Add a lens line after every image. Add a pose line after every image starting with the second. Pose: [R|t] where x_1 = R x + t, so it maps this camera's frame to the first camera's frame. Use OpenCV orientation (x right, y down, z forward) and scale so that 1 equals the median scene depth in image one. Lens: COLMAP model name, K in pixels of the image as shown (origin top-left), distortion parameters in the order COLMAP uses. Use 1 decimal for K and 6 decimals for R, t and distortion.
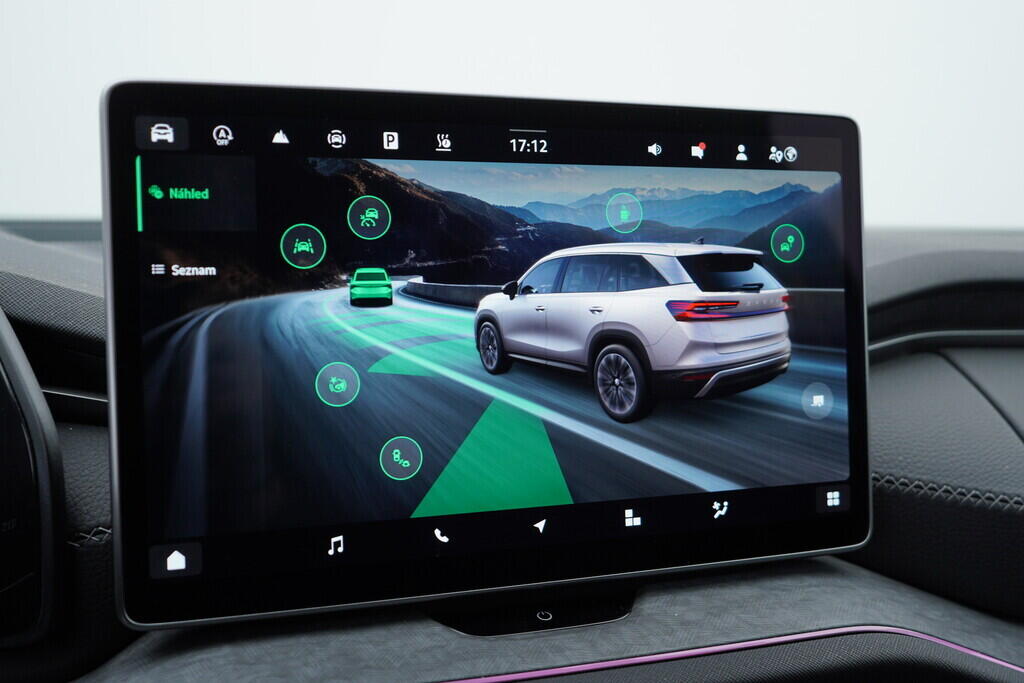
lens RADIAL K [[1078.6, 0, 512.0], [0, 1078.6, 341.5], [0, 0, 1]] dist [-0.008587, 0.027126]
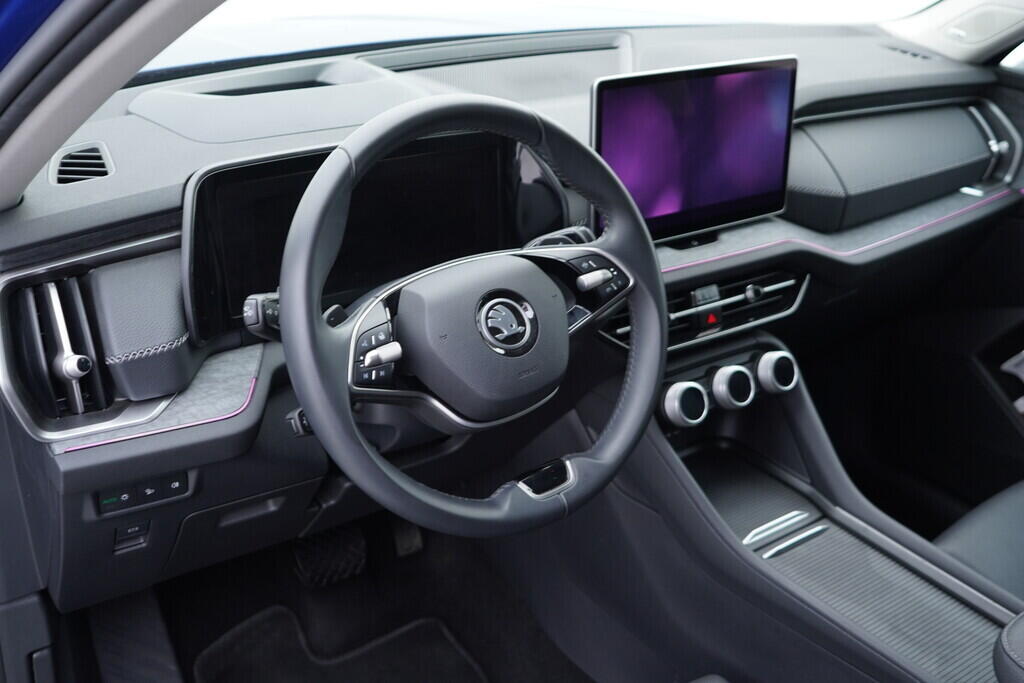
lens RADIAL K [[1078.6, 0, 512.0], [0, 1078.6, 341.5], [0, 0, 1]] dist [-0.008587, 0.027126]
pose [[0.961171, -0.081412, 0.263671, -1.309735], [-0.020354, 0.931973, 0.361956, -0.581888], [-0.275201, -0.353268, 0.894129, -1.689223]]
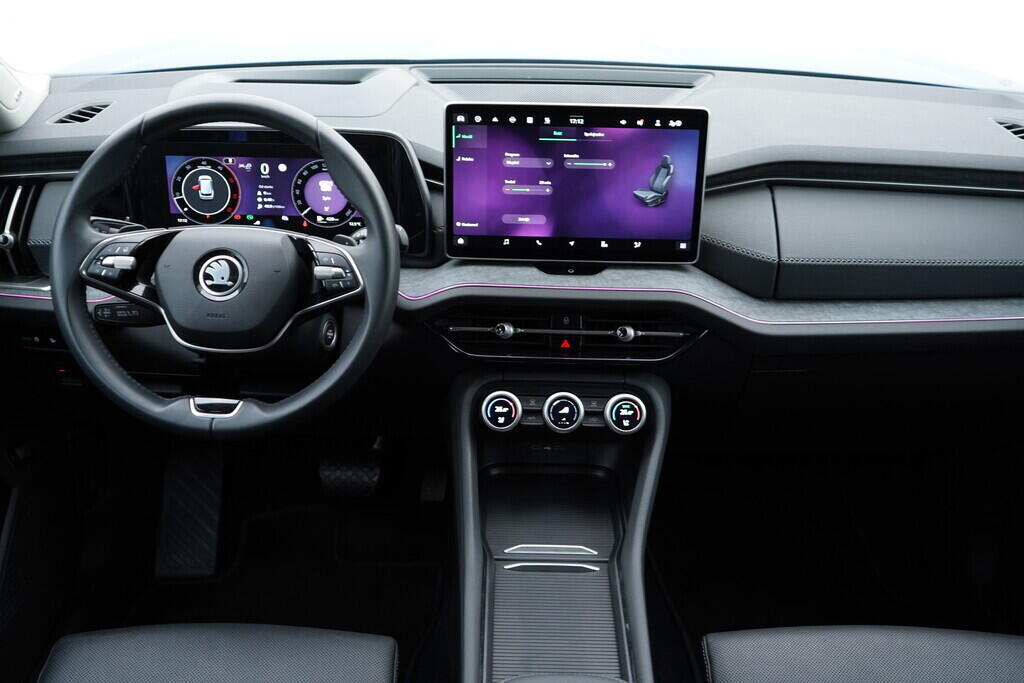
lens RADIAL K [[1078.6, 0, 512.0], [0, 1078.6, 341.5], [0, 0, 1]] dist [-0.008587, 0.027126]
pose [[0.934832, 0.173358, -0.309896, 0.909506], [-0.047572, 0.926003, 0.374507, -0.750221], [0.351888, -0.335359, 0.873905, -1.948365]]
